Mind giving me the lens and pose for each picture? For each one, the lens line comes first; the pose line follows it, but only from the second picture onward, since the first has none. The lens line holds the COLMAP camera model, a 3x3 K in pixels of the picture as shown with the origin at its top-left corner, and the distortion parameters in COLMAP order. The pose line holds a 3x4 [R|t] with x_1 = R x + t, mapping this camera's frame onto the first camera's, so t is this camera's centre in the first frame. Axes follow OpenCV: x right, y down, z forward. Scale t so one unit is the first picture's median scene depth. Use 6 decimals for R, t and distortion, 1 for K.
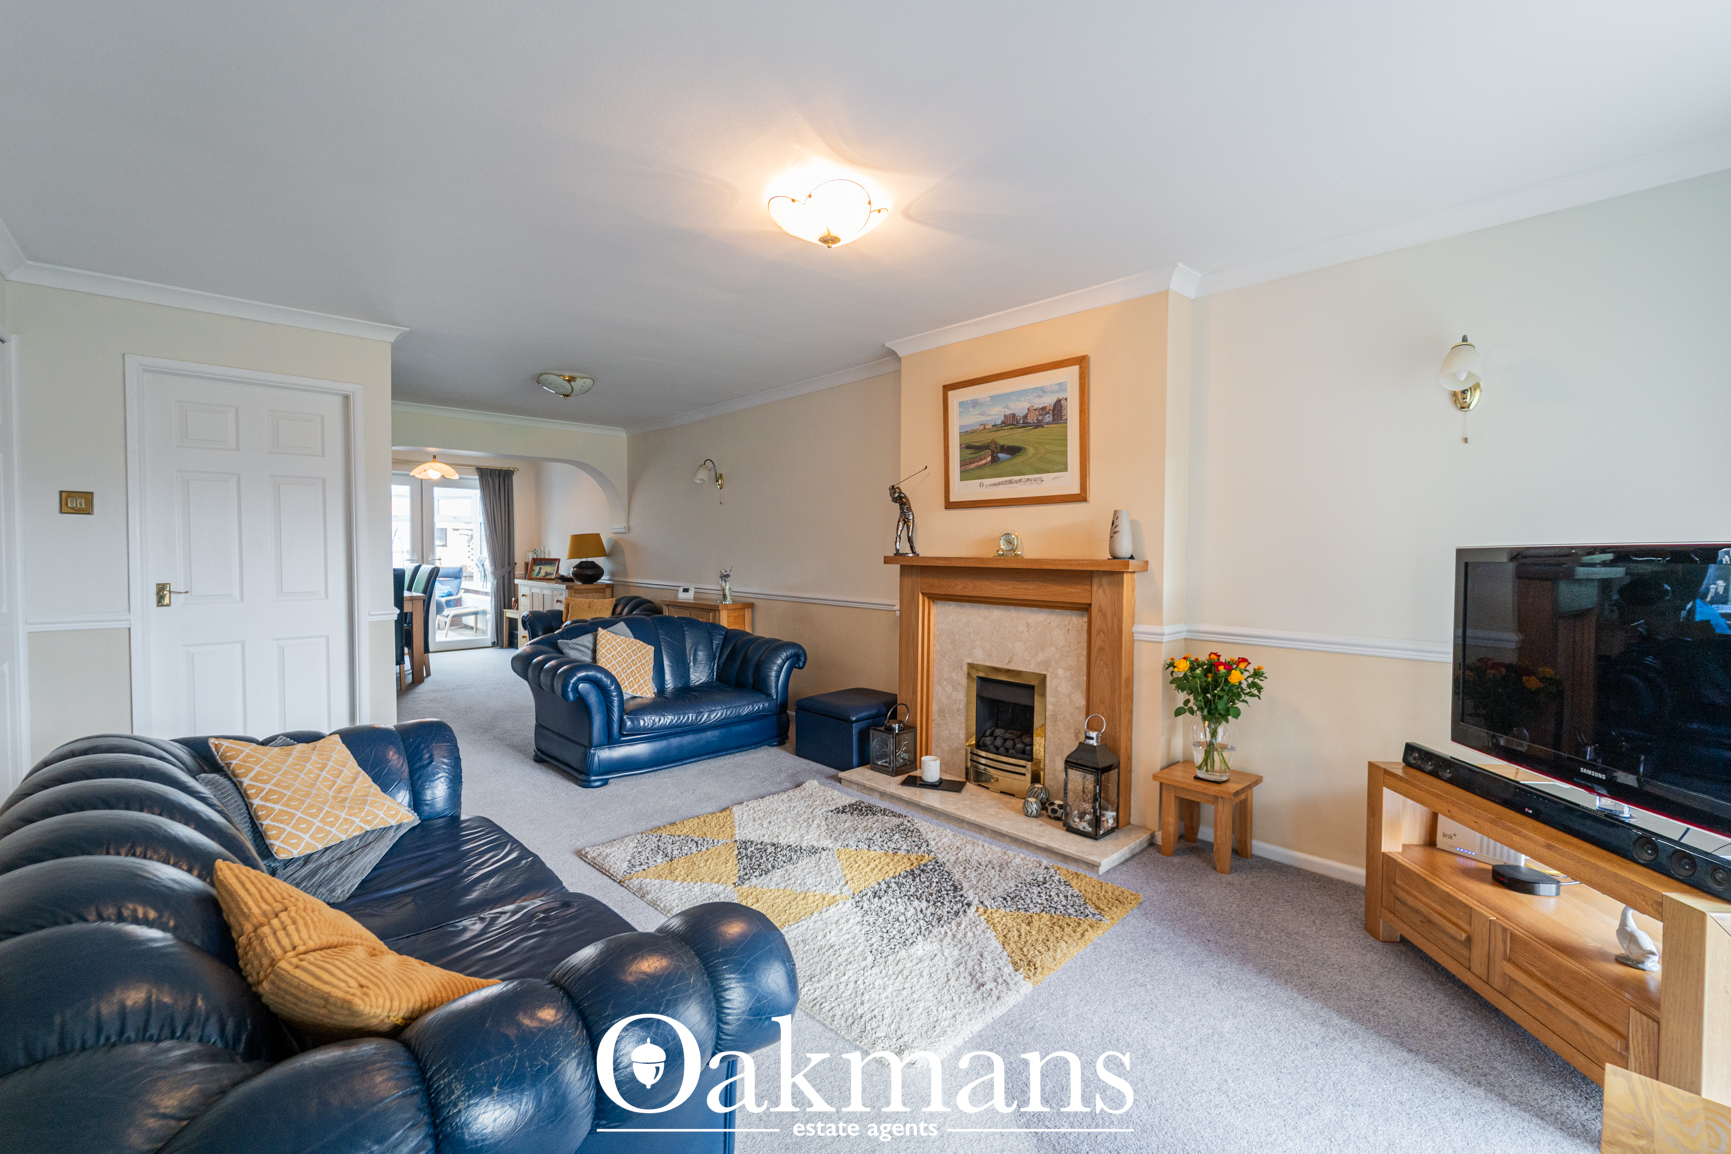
lens RADIAL K [[731.8, 0, 859.6], [0, 731.8, 570.5], [0, 0, 1]] dist [-0.001037, -0.000153]
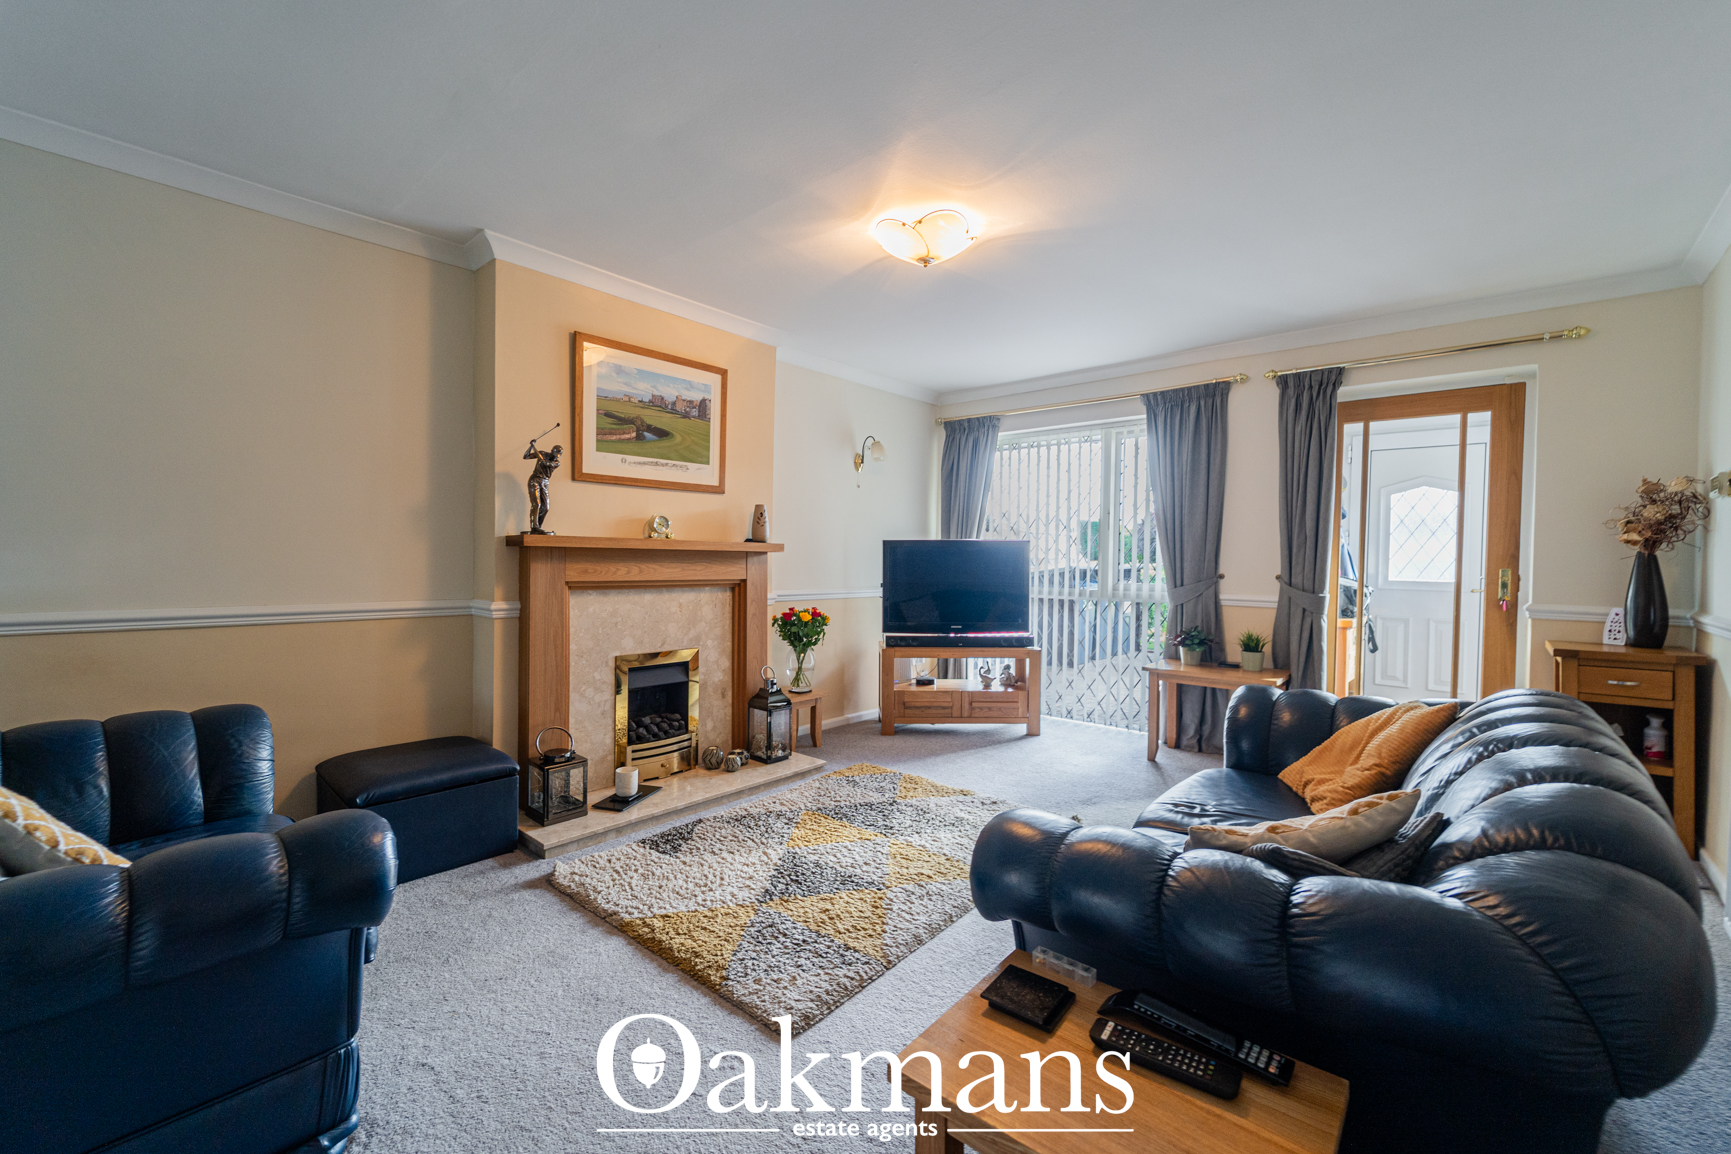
lens RADIAL K [[703.2, 0, 860.1], [0, 703.2, 571.8], [0, 0, 1]] dist [-0.001175, -0.000730]
pose [[-0.080919, -0.024793, 0.996412, -0.789771], [0.016150, 0.999527, 0.026182, 0.004840], [-0.996590, 0.018210, -0.080481, 0.825439]]
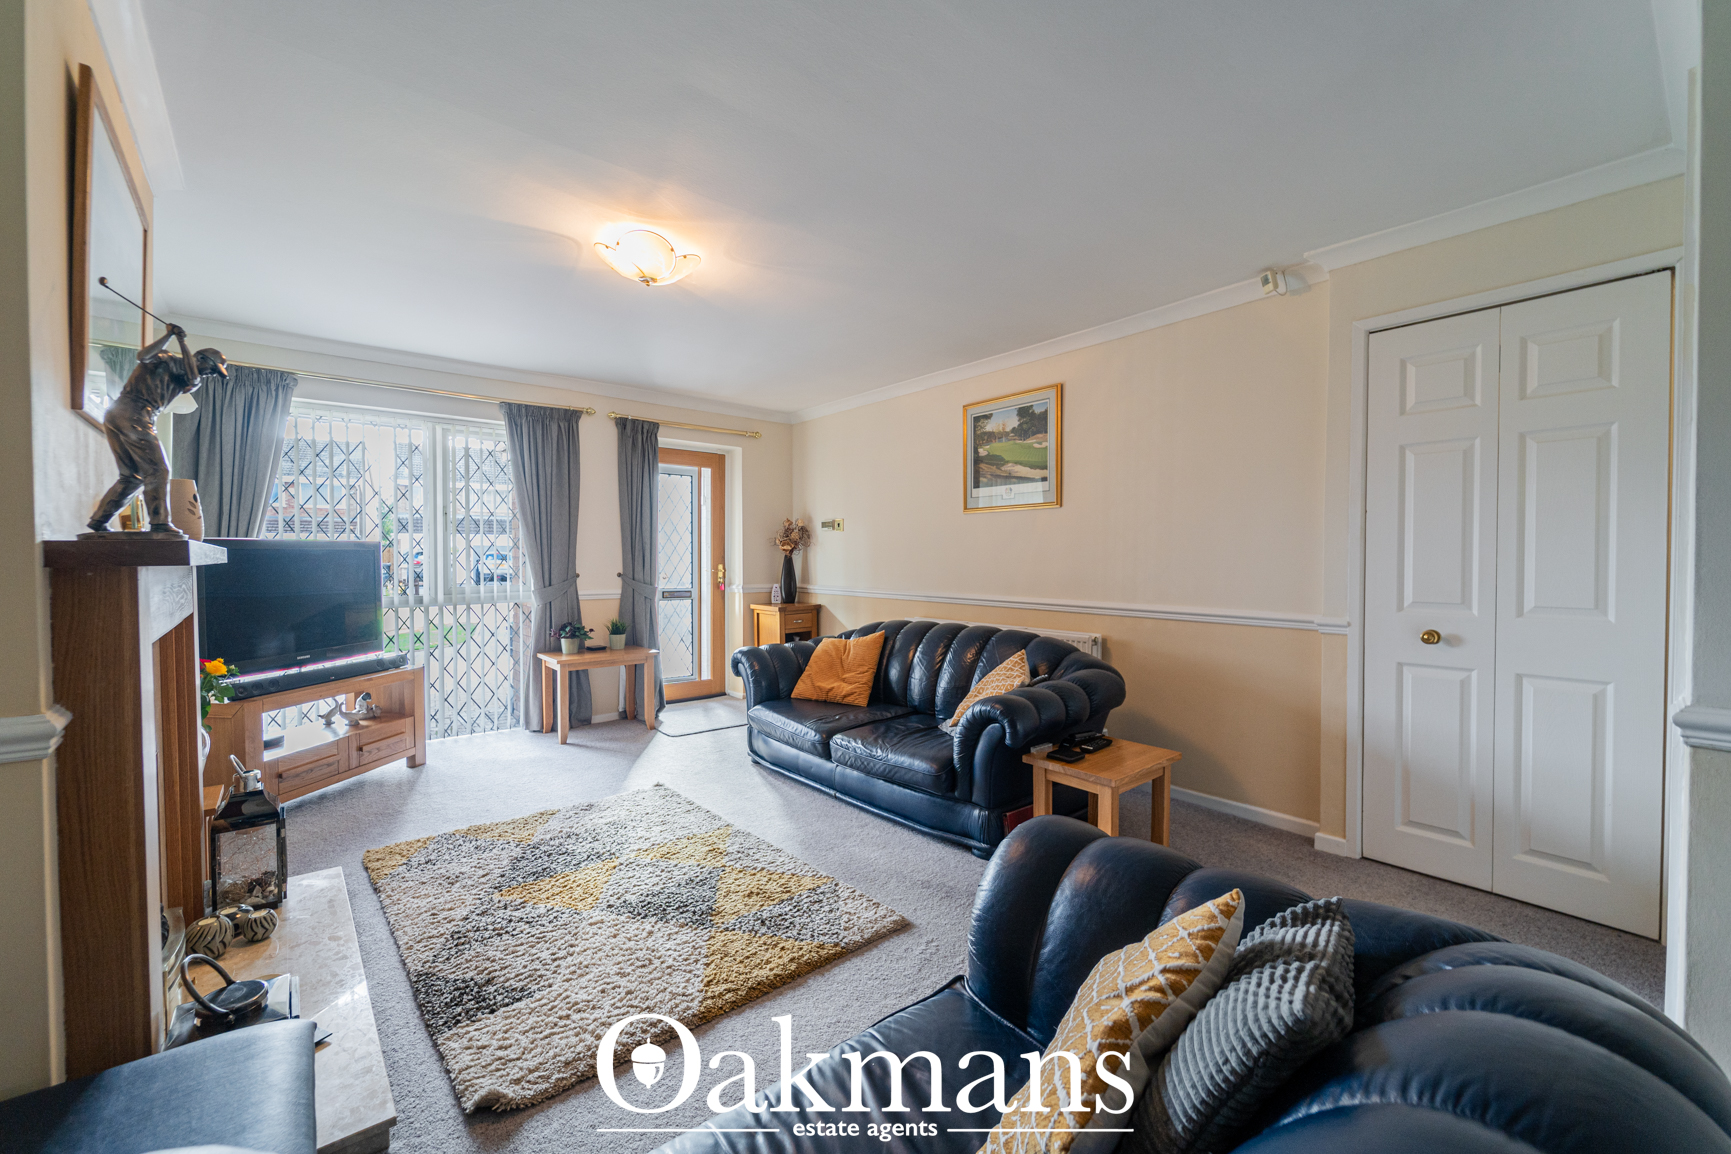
lens RADIAL K [[703.2, 0, 860.1], [0, 703.2, 571.8], [0, 0, 1]] dist [-0.001175, -0.000730]
pose [[-0.997681, -0.004060, 0.067940, -0.320398], [-0.000679, 0.998763, 0.049719, -0.023448], [-0.068058, 0.049558, -0.996450, 1.468467]]
